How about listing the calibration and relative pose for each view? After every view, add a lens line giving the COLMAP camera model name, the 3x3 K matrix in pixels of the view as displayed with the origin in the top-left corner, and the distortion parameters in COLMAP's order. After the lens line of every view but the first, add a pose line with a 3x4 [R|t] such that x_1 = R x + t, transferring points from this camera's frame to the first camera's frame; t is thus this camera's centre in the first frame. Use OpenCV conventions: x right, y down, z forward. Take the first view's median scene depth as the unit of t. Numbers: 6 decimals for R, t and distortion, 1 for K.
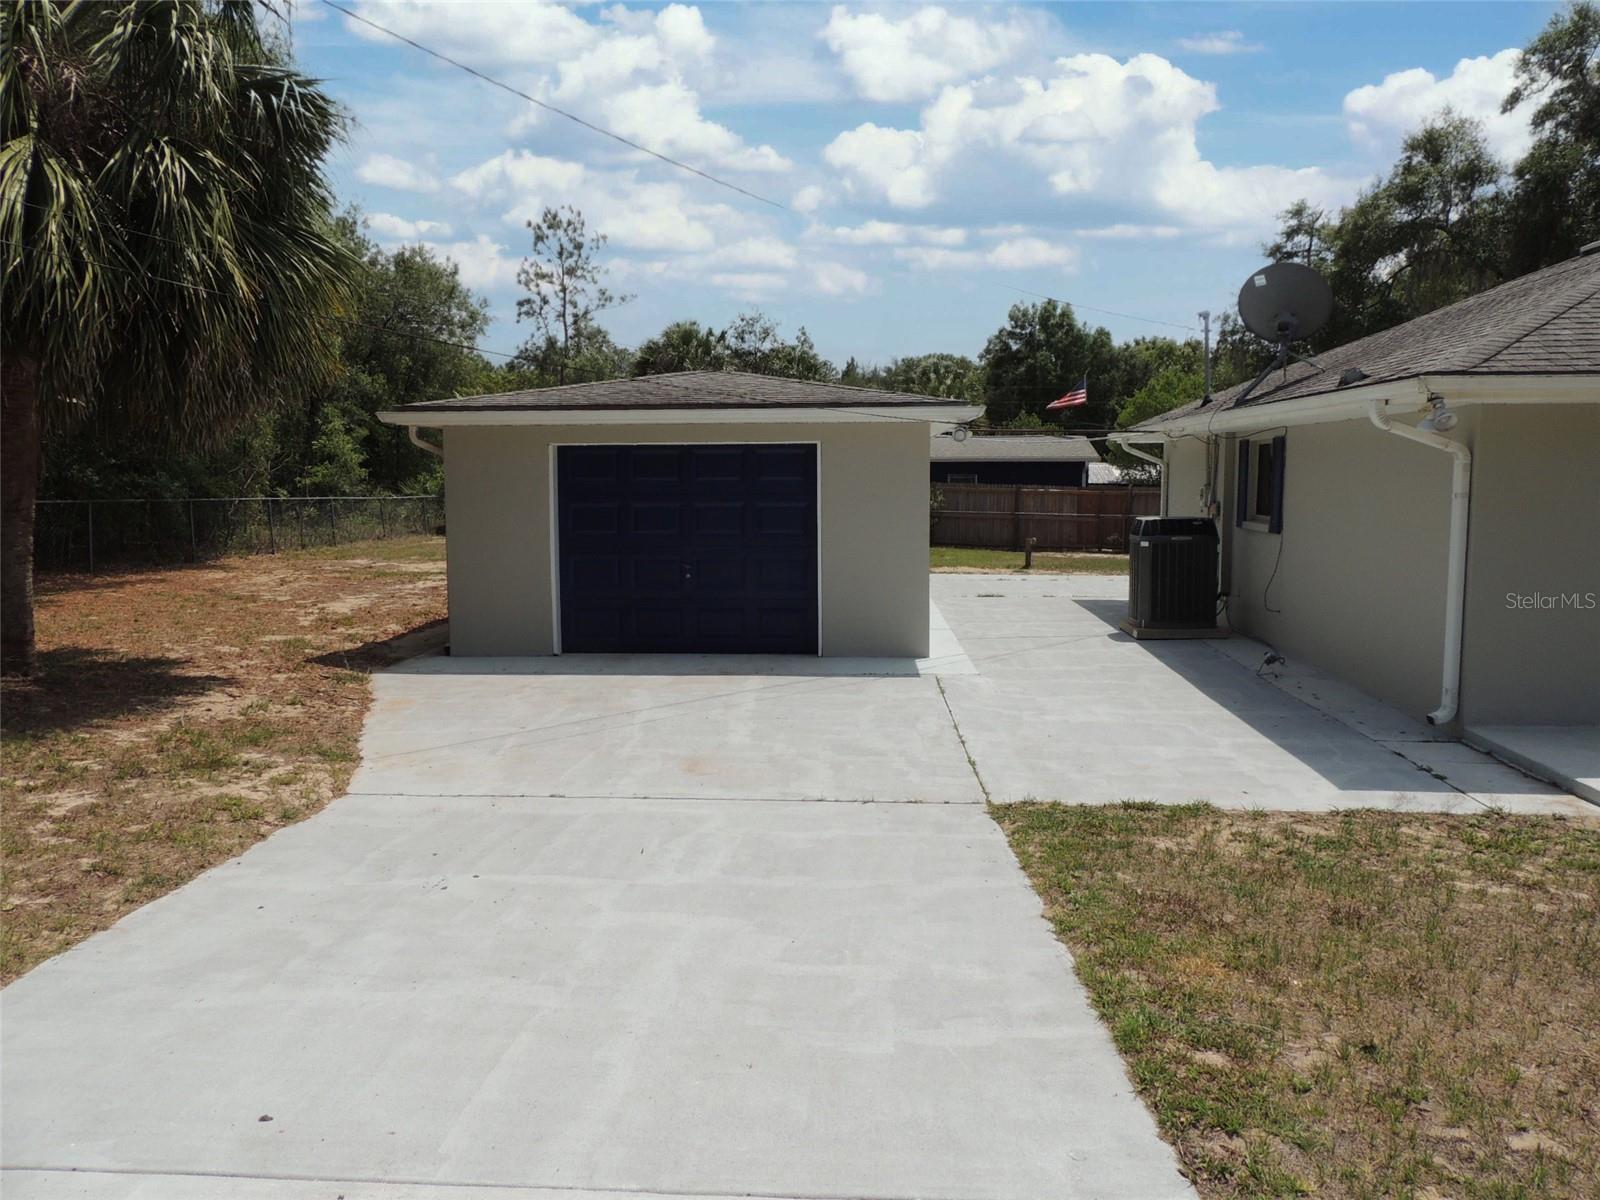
lens RADIAL K [[1143.5, 0, 813.1], [0, 1143.5, 596.9], [0, 0, 1]] dist [-0.017966, -0.002813]
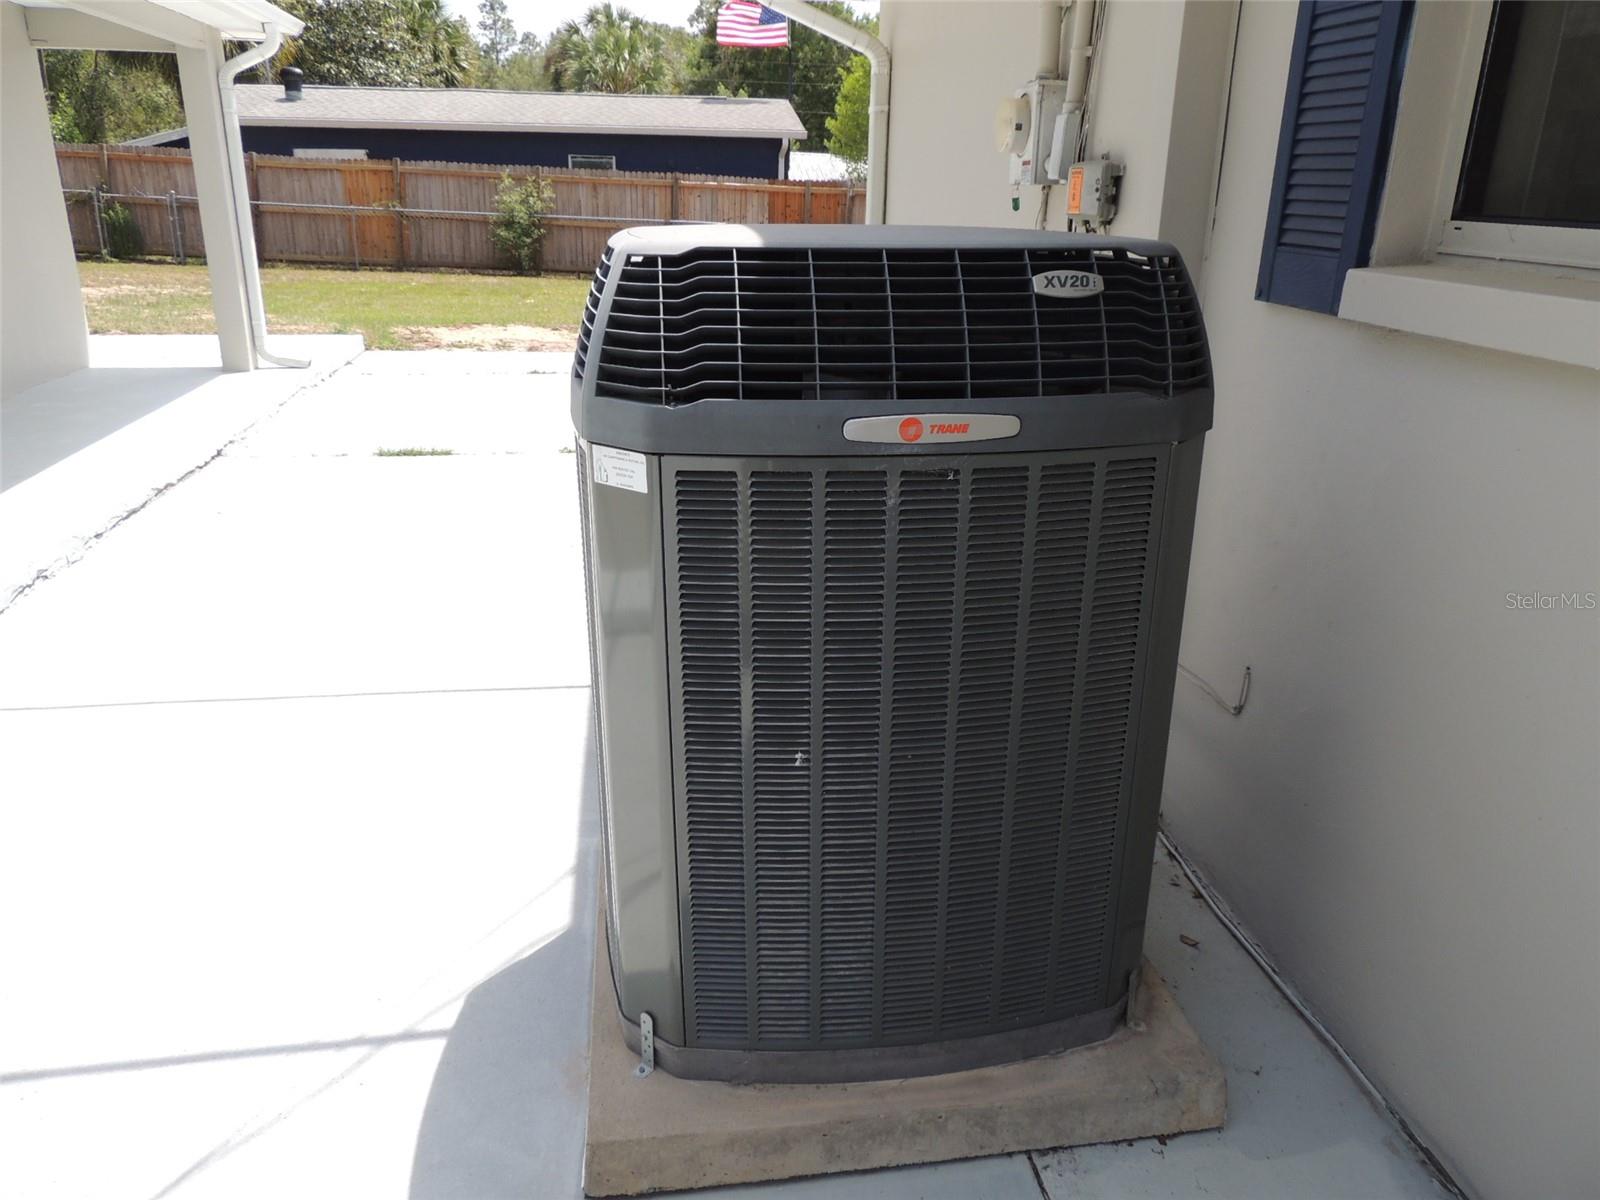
lens RADIAL K [[1143.5, 0, 813.1], [0, 1143.5, 596.9], [0, 0, 1]] dist [-0.017966, -0.002813]
pose [[0.976364, -0.049622, 0.210361, 0.111766], [-0.002352, 0.970790, 0.239917, -0.024014], [-0.216122, -0.234741, 0.947728, 0.347361]]
